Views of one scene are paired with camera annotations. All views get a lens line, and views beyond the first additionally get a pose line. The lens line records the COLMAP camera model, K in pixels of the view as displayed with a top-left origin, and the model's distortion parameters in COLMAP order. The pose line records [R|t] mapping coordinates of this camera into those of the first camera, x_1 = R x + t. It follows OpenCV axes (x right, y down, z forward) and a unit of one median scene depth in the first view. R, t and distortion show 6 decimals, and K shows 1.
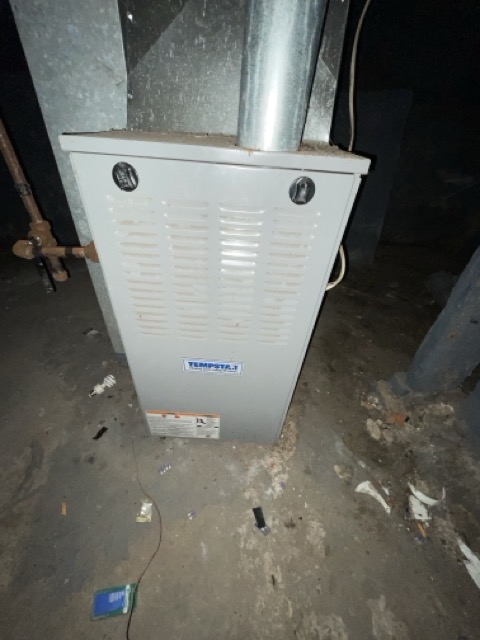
lens RADIAL K [[257.4, 0, 241.2], [0, 257.4, 320.4], [0, 0, 1]] dist [0.000628, -0.000574]
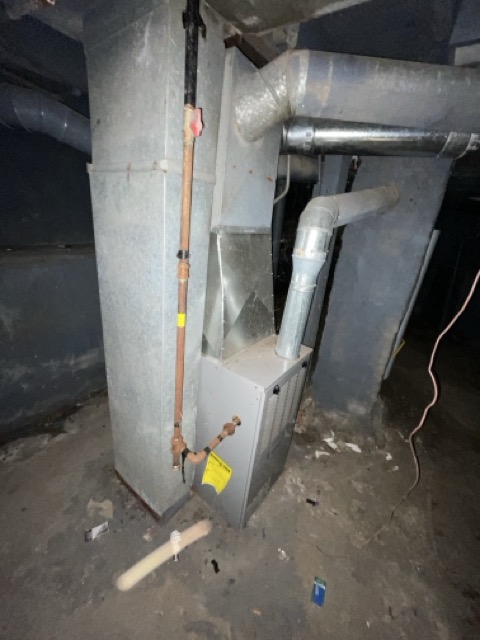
lens RADIAL K [[257.4, 0, 239.1], [0, 257.4, 319.6], [0, 0, 1]] dist [0.000628, -0.000574]
pose [[0.587476, -0.300906, 0.751217, -1.164608], [0.442010, 0.896907, 0.013598, -0.663075], [-0.677864, 0.324057, 0.659915, -0.324551]]
